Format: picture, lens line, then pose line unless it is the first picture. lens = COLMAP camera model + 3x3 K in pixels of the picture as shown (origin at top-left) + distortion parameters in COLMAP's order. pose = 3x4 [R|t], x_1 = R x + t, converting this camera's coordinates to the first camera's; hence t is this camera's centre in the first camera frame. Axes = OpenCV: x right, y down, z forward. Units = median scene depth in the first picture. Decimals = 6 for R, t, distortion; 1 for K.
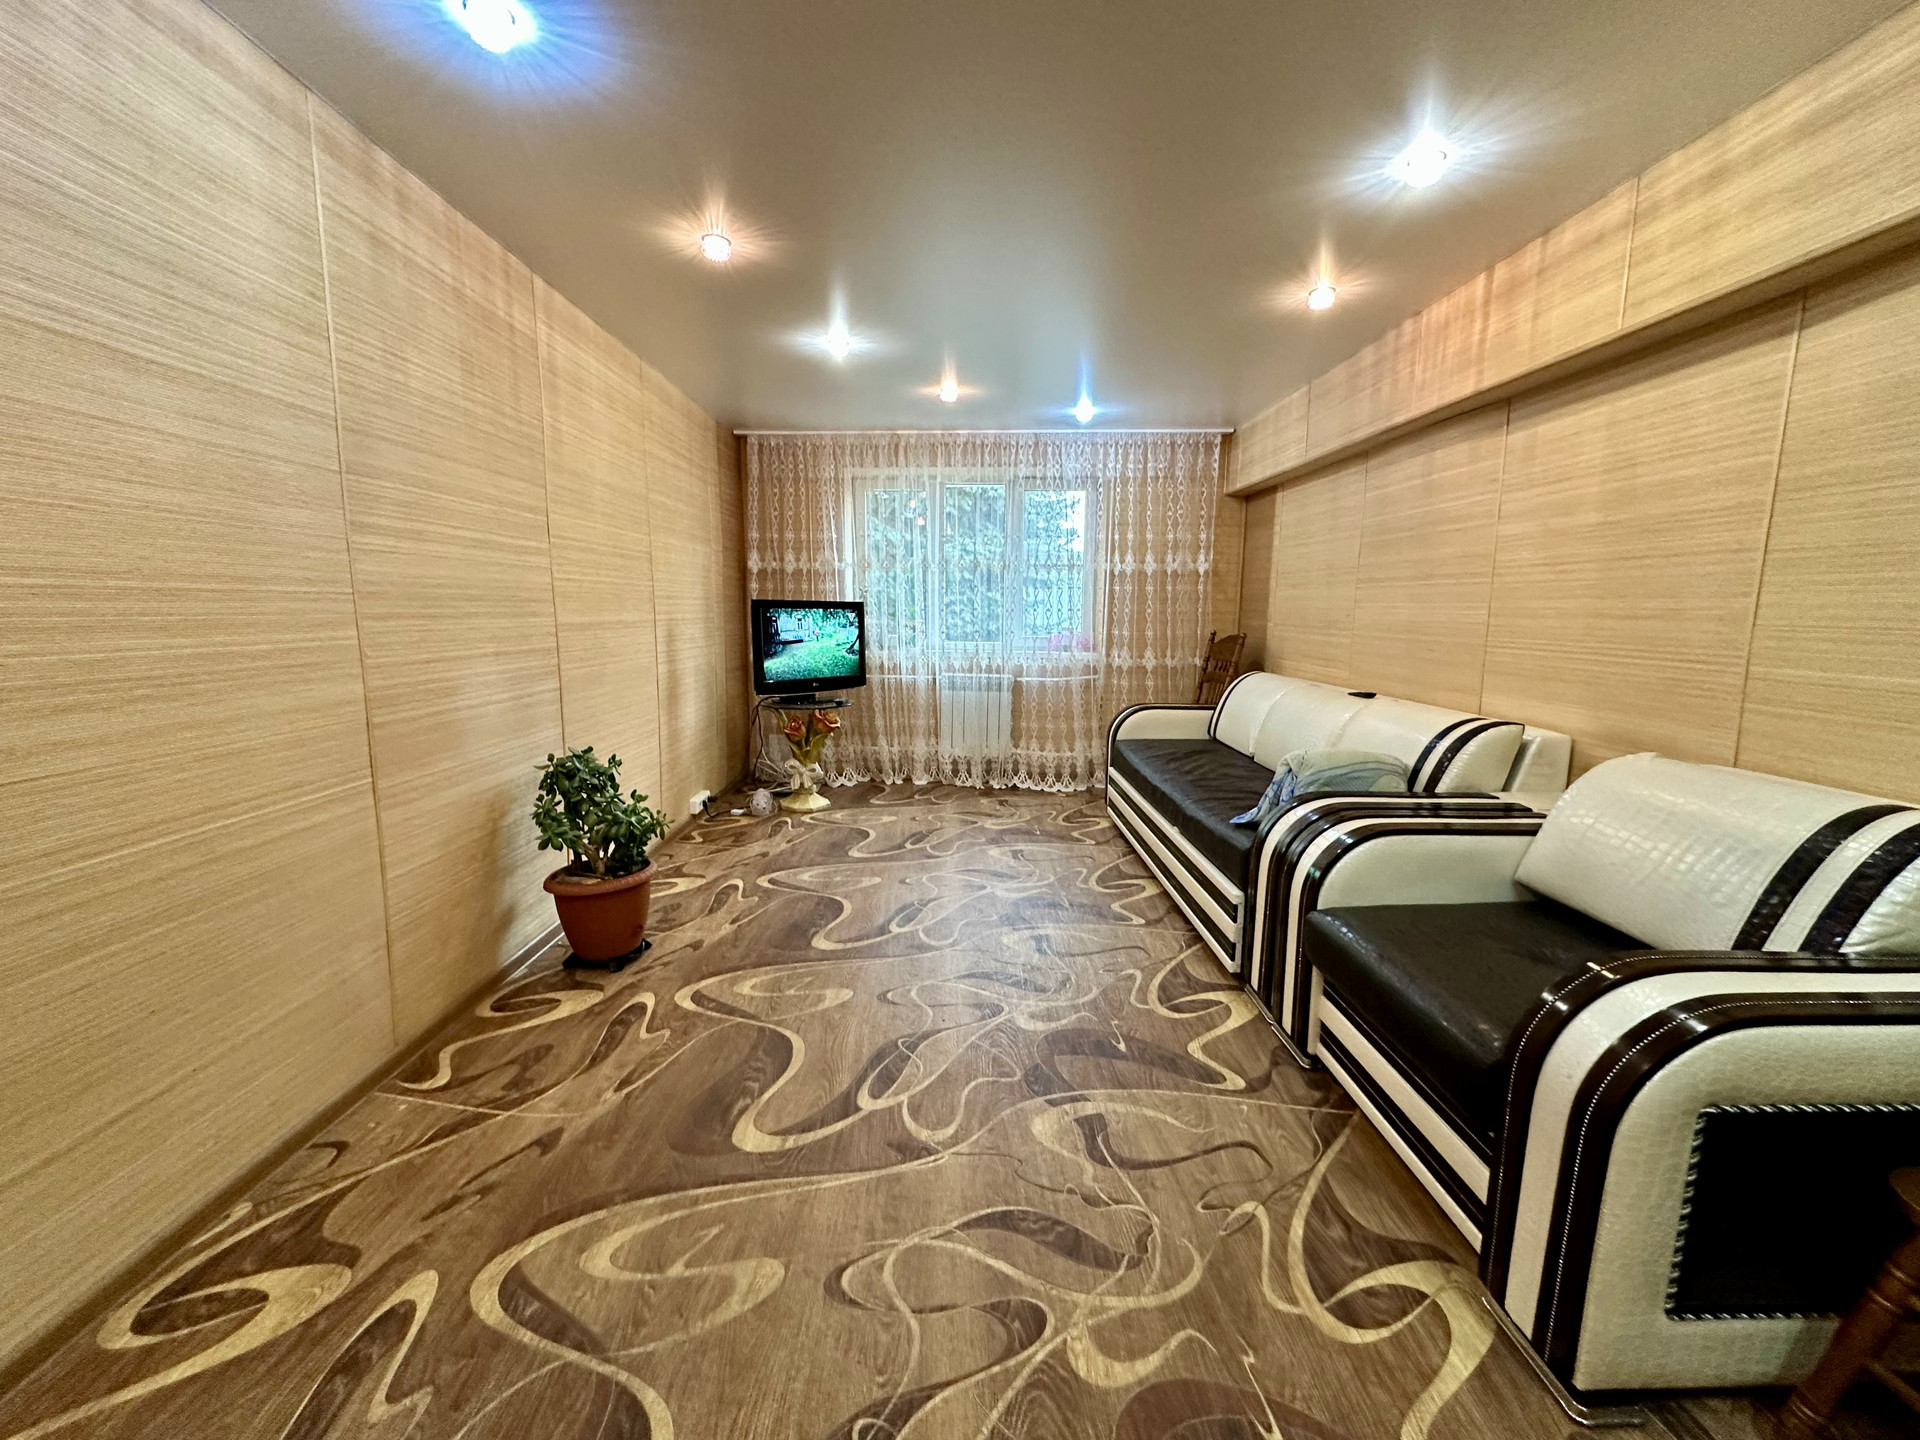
lens RADIAL K [[765.8, 0, 959.4], [0, 765.8, 718.6], [0, 0, 1]] dist [-0.002702, 0.000354]
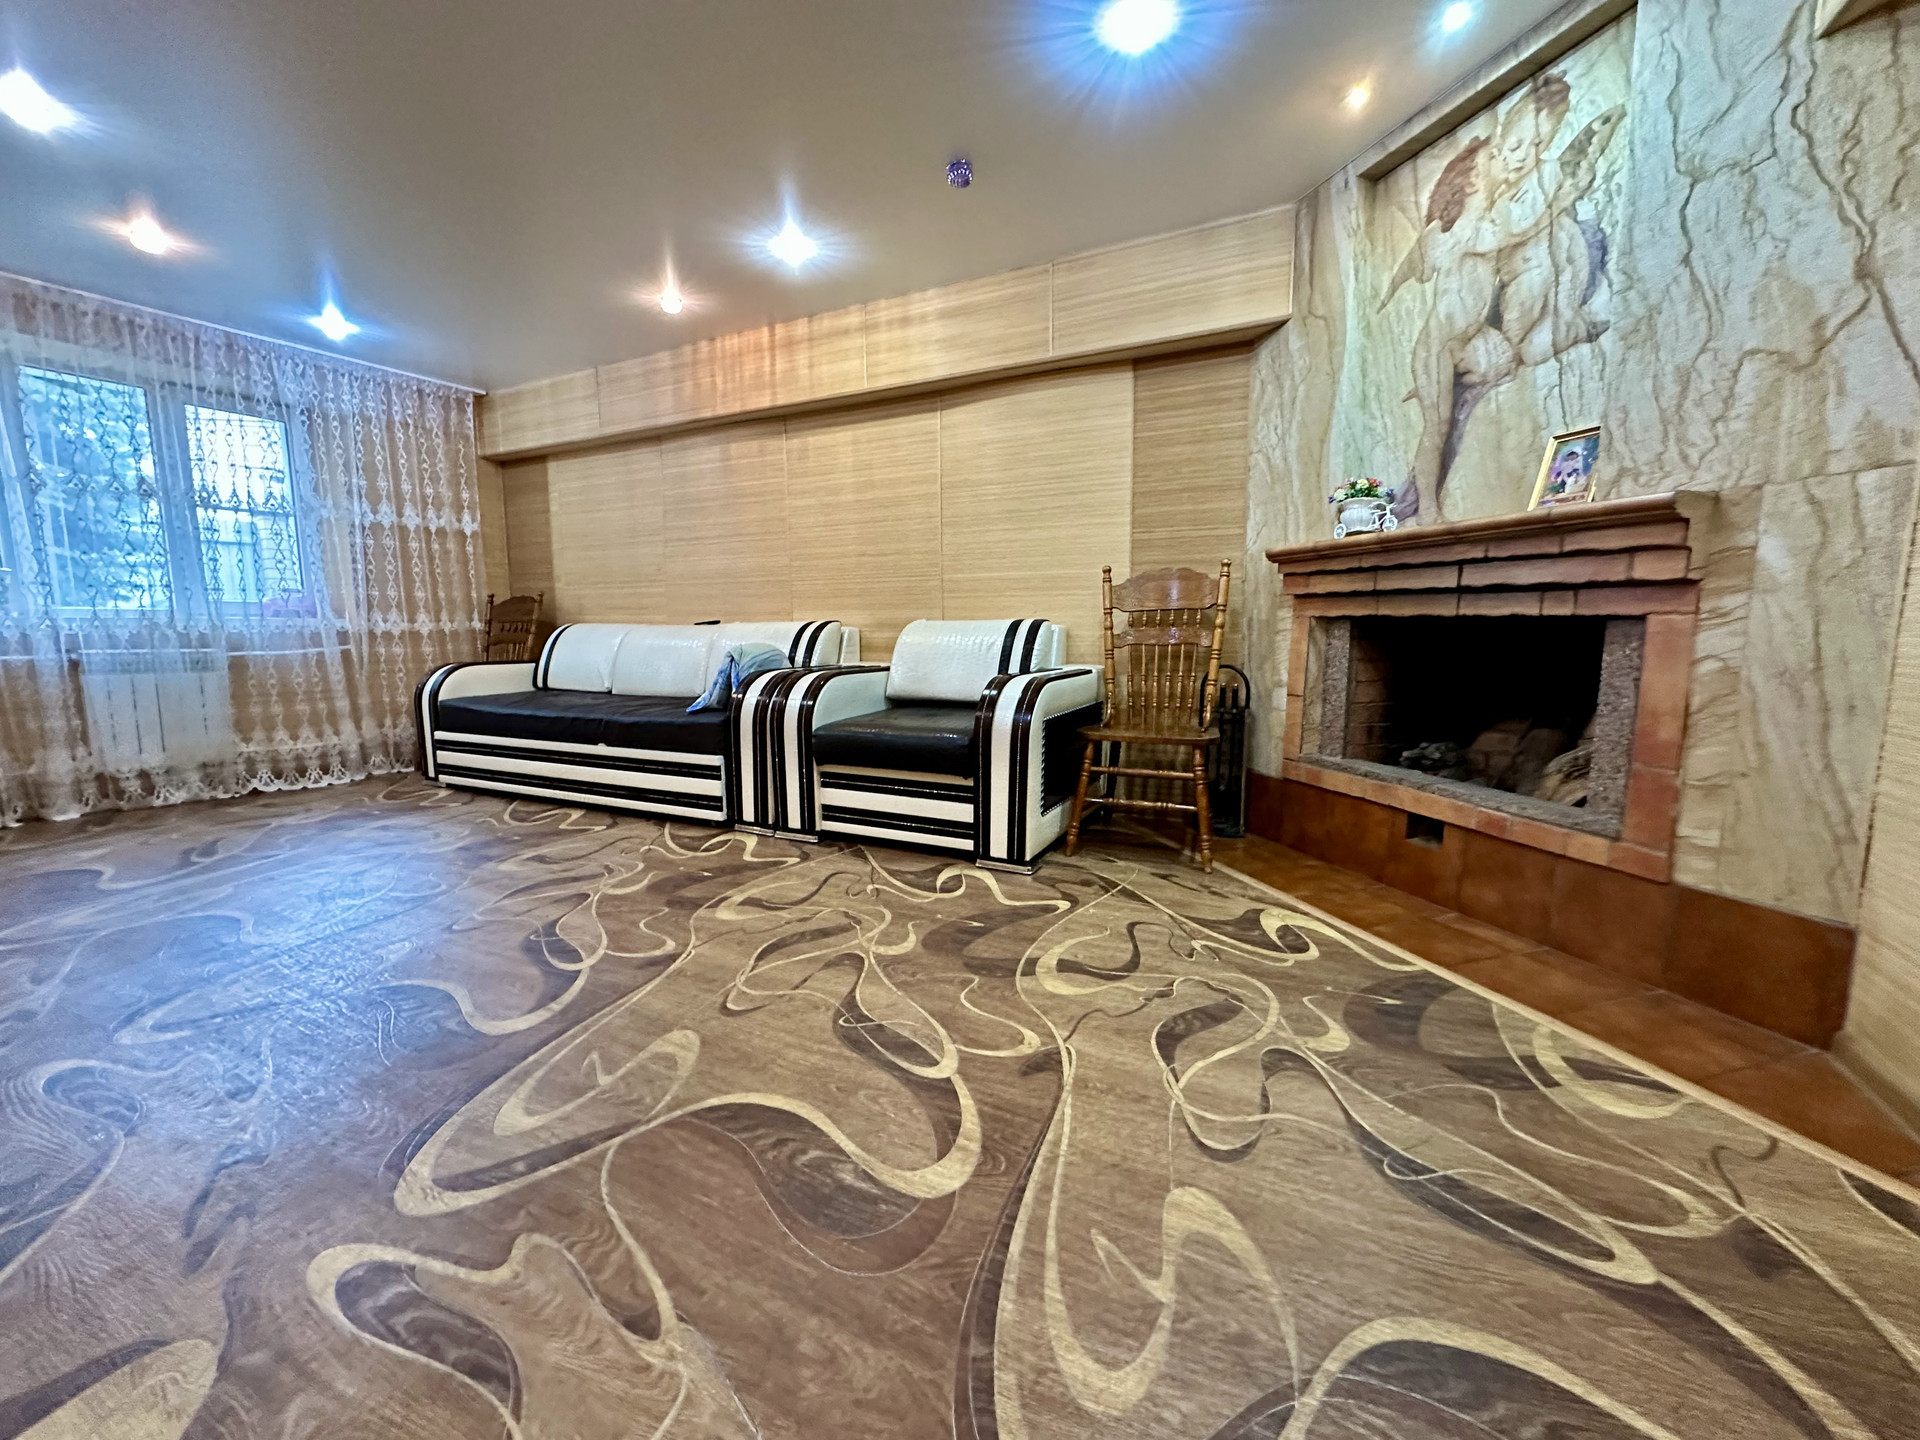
lens RADIAL K [[765.8, 0, 959.4], [0, 765.8, 718.6], [0, 0, 1]] dist [-0.002702, 0.000354]
pose [[0.460464, -0.116256, 0.880033, -0.482291], [0.137794, 0.988731, 0.058517, 0.122766], [-0.876919, 0.094318, 0.471294, 0.031862]]
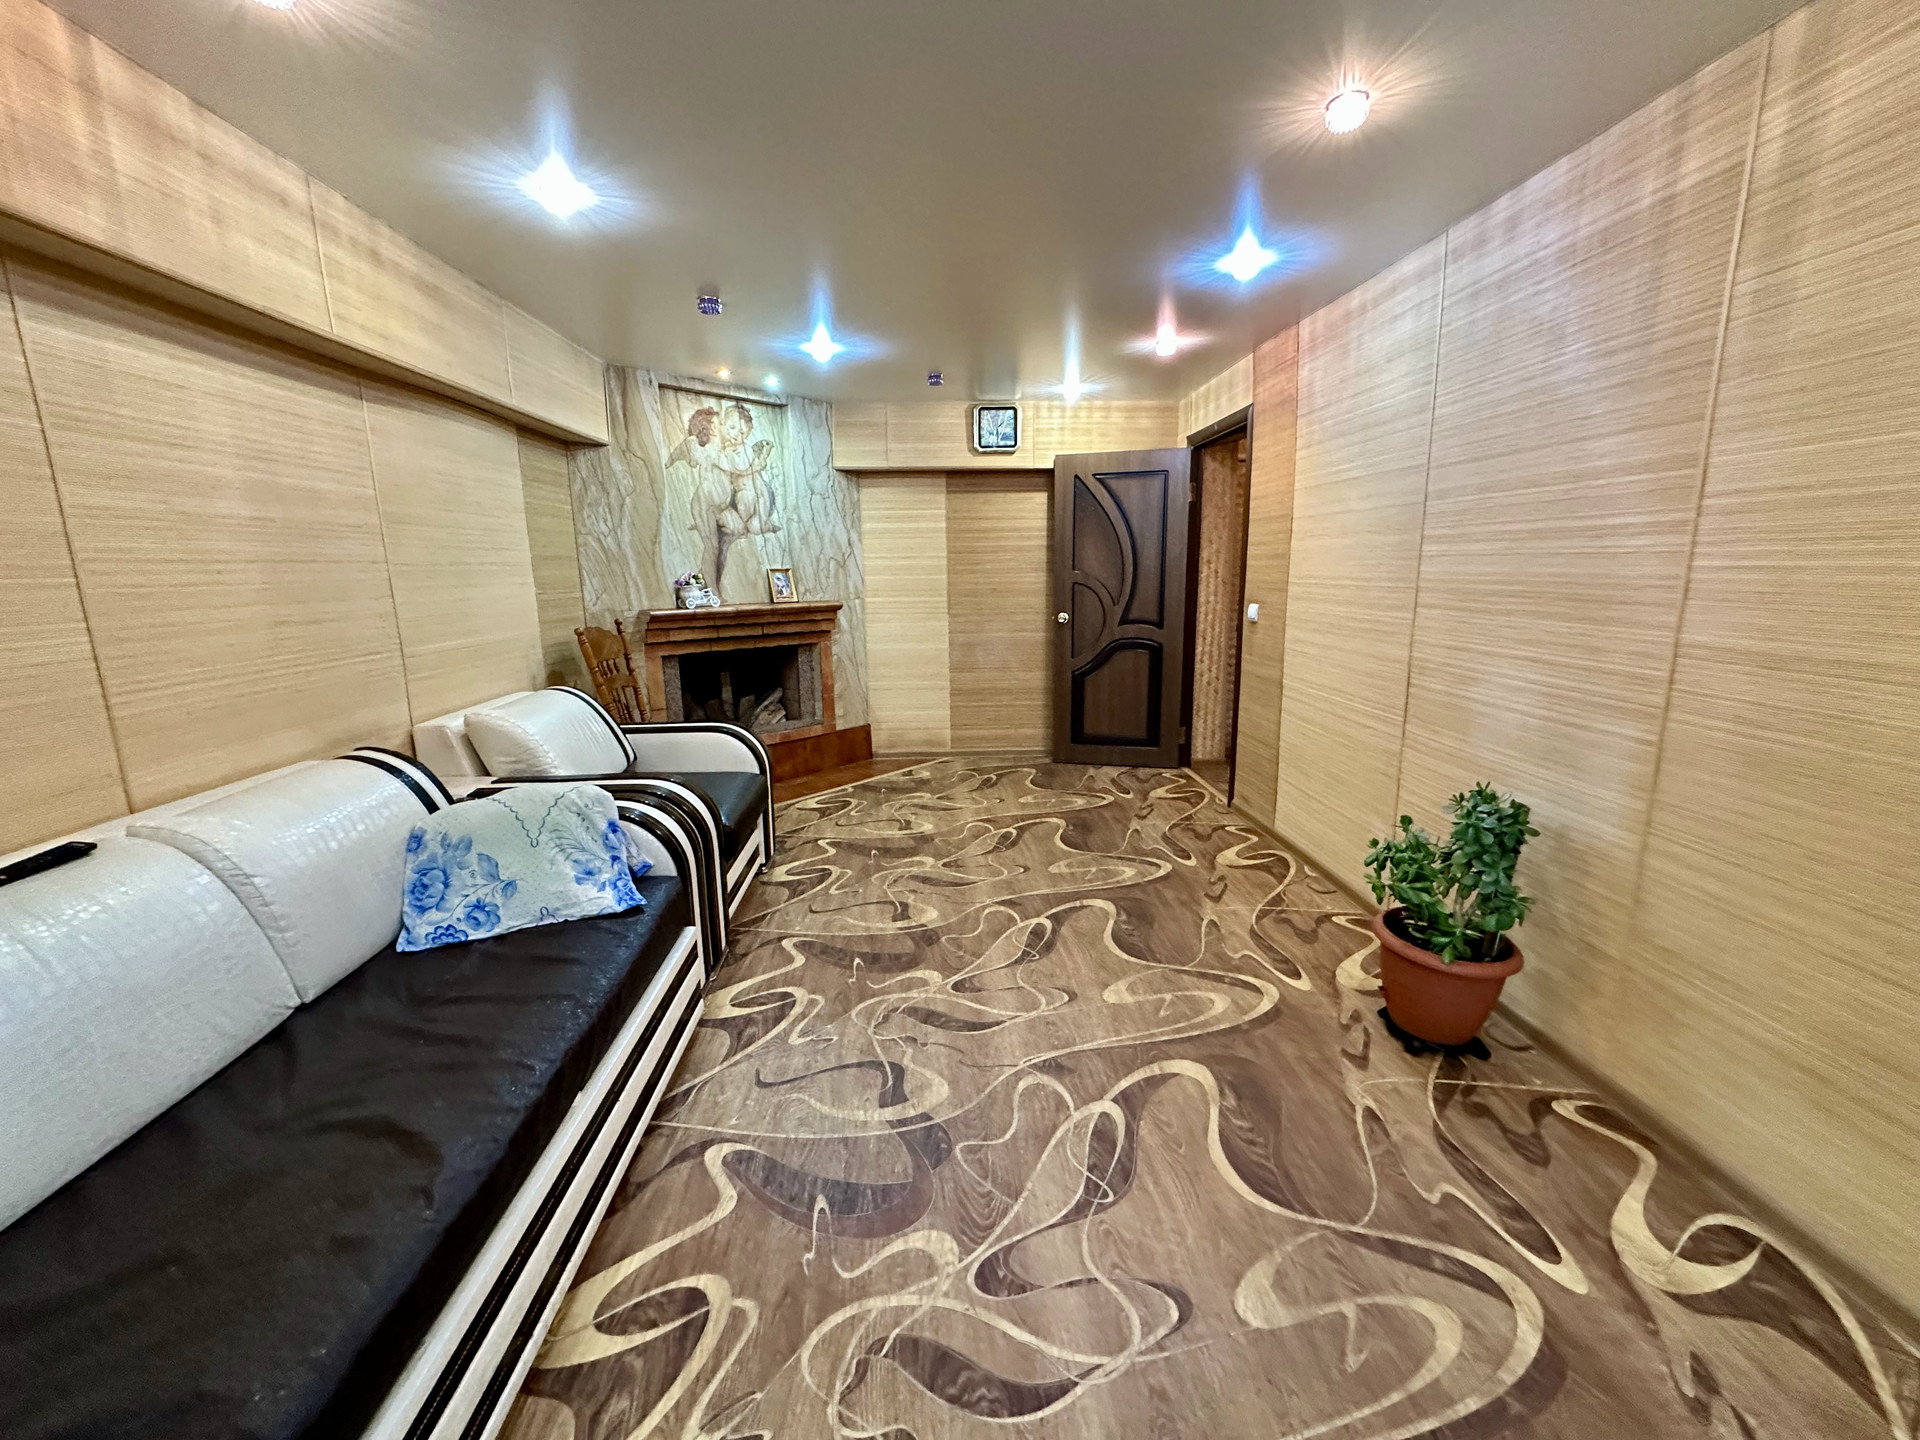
lens RADIAL K [[765.8, 0, 959.4], [0, 765.8, 718.6], [0, 0, 1]] dist [-0.002702, 0.000354]
pose [[-0.999163, 0.013821, -0.038503, 0.066644], [0.000066, 0.941737, 0.336349, -0.260072], [0.040908, 0.336065, -0.940950, 1.502255]]
